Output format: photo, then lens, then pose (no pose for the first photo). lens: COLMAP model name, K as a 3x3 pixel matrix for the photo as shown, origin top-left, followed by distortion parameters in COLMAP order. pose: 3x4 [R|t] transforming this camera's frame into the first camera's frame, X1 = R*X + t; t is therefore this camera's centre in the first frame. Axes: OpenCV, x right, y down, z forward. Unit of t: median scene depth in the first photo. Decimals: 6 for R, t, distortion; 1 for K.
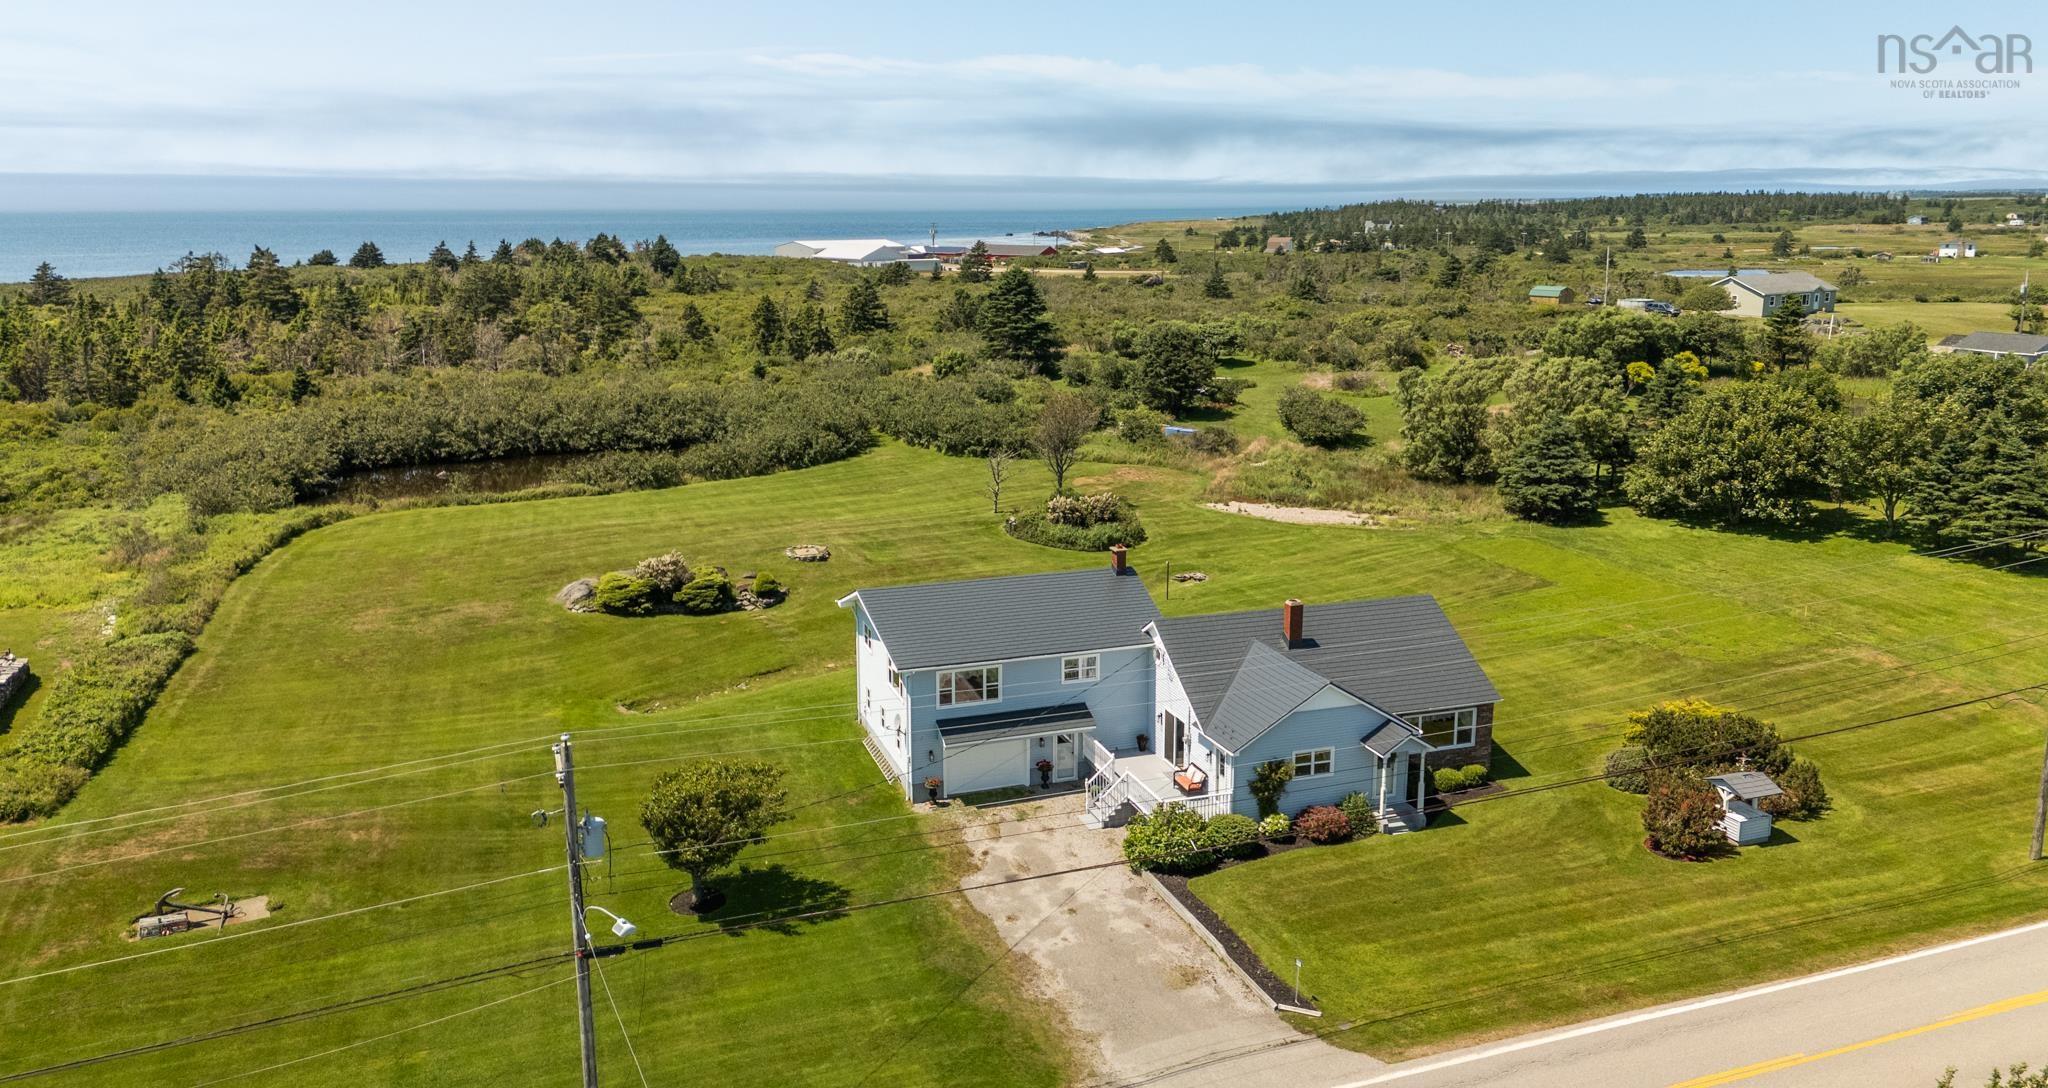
lens RADIAL K [[1506.6, 0, 1024.9], [0, 1506.6, 533.7], [0, 0, 1]] dist [0.056249, -0.017426]
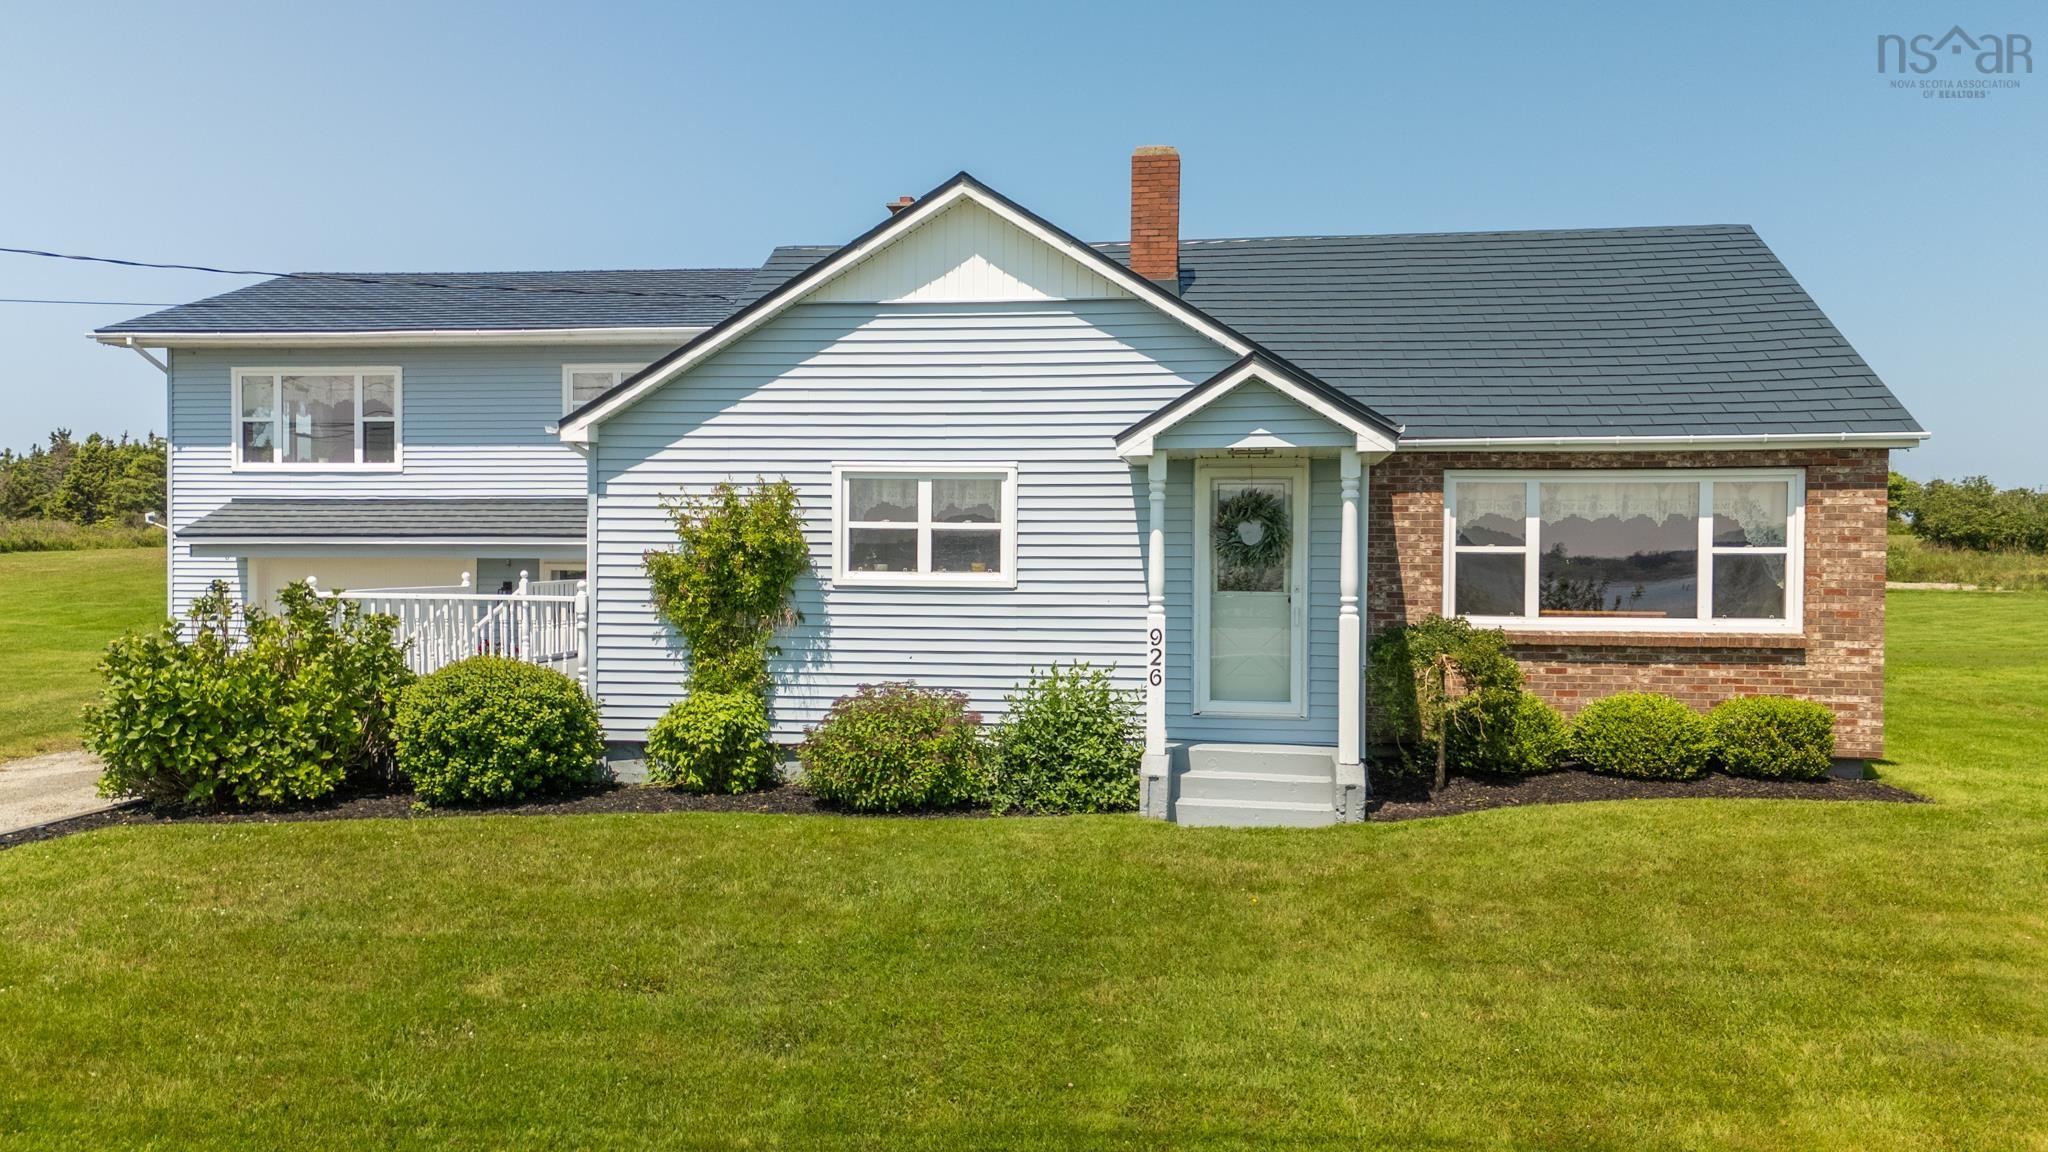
lens RADIAL K [[1514.3, 0, 1024.2], [0, 1514.3, 576.8], [0, 0, 1]] dist [0.070731, -0.033790]
pose [[0.895537, 0.013283, -0.444790, 0.230569], [-0.107801, 0.976256, -0.187891, 0.149560], [0.431733, 0.216212, 0.875705, 0.569284]]
